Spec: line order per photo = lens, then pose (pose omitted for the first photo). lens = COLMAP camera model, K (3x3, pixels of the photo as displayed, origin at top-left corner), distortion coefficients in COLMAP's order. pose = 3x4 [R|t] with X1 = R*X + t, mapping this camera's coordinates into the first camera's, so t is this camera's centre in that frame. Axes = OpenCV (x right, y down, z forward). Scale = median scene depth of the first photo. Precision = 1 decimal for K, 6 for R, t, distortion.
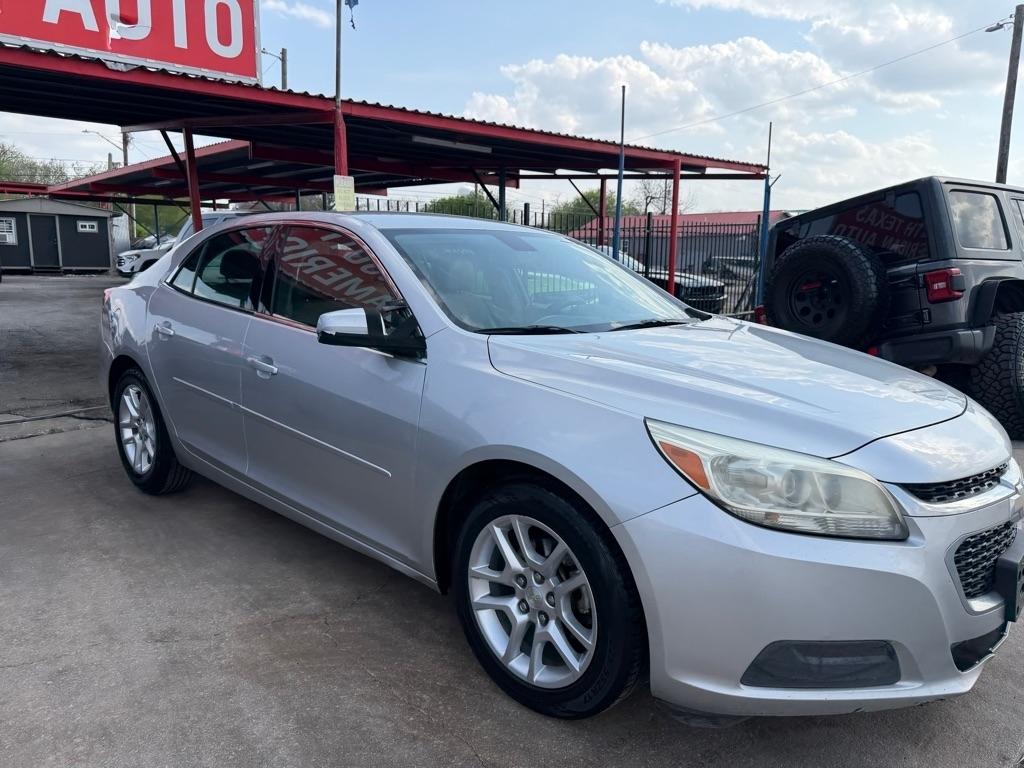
lens RADIAL K [[725.9, 0, 522.2], [0, 725.9, 370.3], [0, 0, 1]] dist [0.023601, -0.030452]
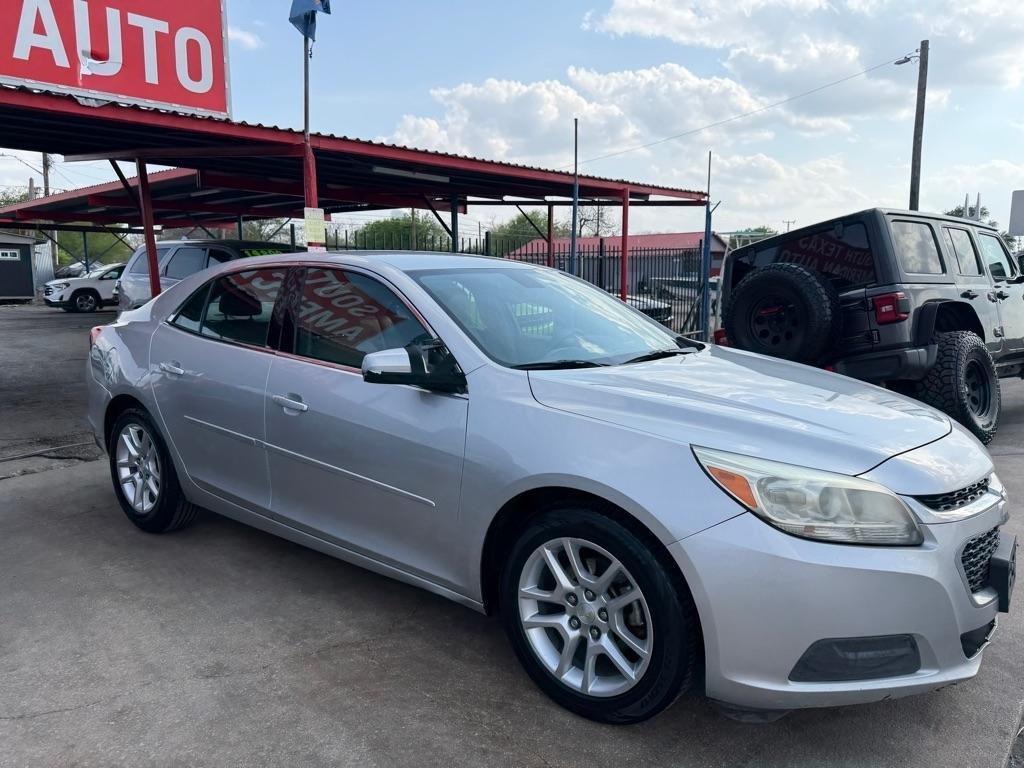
lens RADIAL K [[725.9, 0, 519.3], [0, 725.9, 370.6], [0, 0, 1]] dist [0.023601, -0.030452]
pose [[0.996101, -0.024439, 0.084769, -0.086428], [0.026697, 0.999316, -0.025608, -0.012799], [-0.084085, 0.027771, 0.996071, -0.043177]]
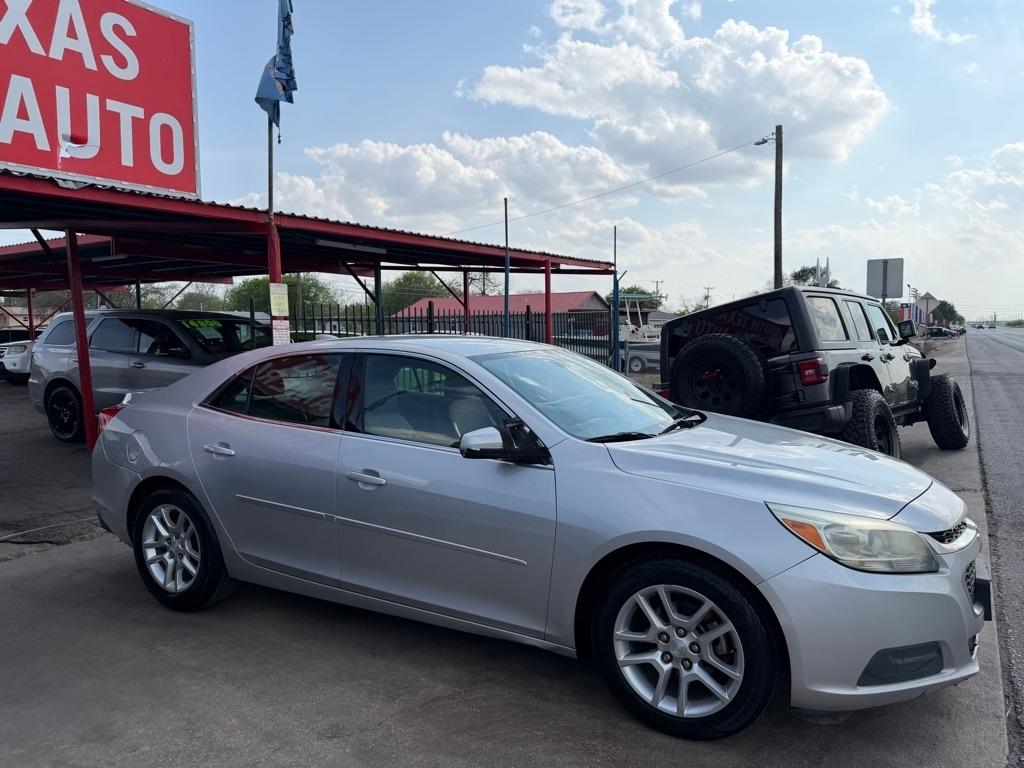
lens RADIAL K [[725.9, 0, 512.0], [0, 725.9, 371.4], [0, 0, 1]] dist [0.023601, -0.030452]
pose [[0.969650, -0.037729, 0.241568, -0.294516], [0.062014, 0.993664, -0.093730, -0.038582], [-0.236501, 0.105866, 0.965847, -0.123080]]
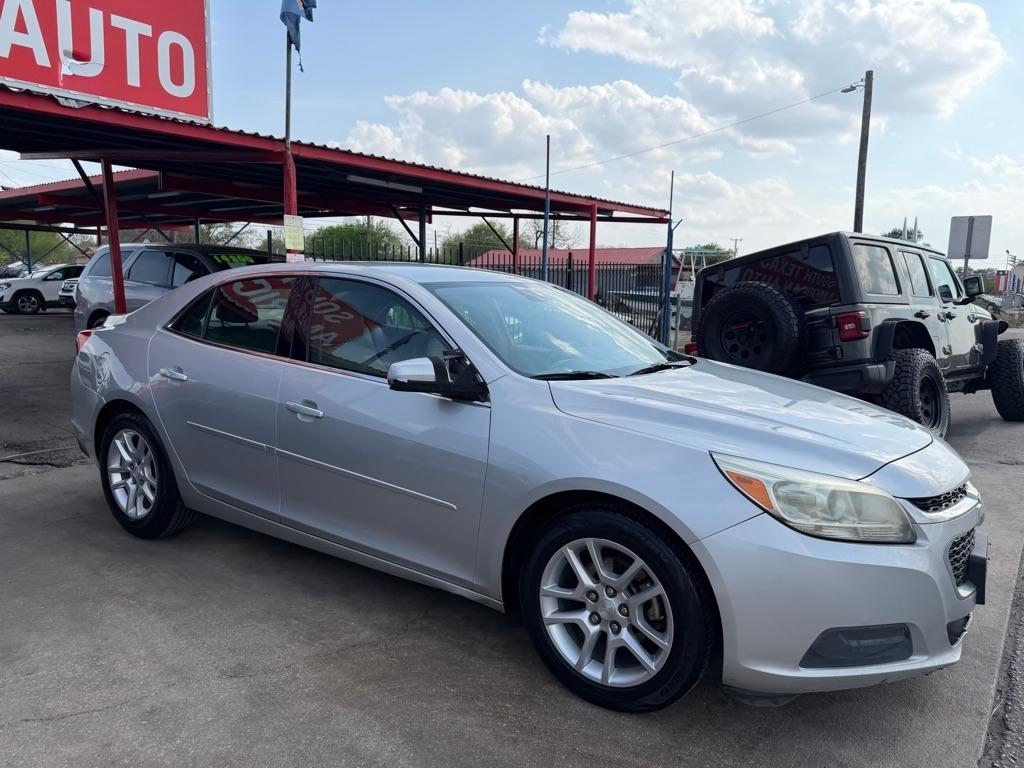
lens RADIAL K [[725.9, 0, 522.4], [0, 725.9, 374.1], [0, 0, 1]] dist [0.023601, -0.030452]
pose [[0.987590, -0.010501, 0.156703, -0.152517], [0.015935, 0.999313, -0.033463, -0.012917], [-0.156244, 0.035545, 0.987079, -0.069564]]
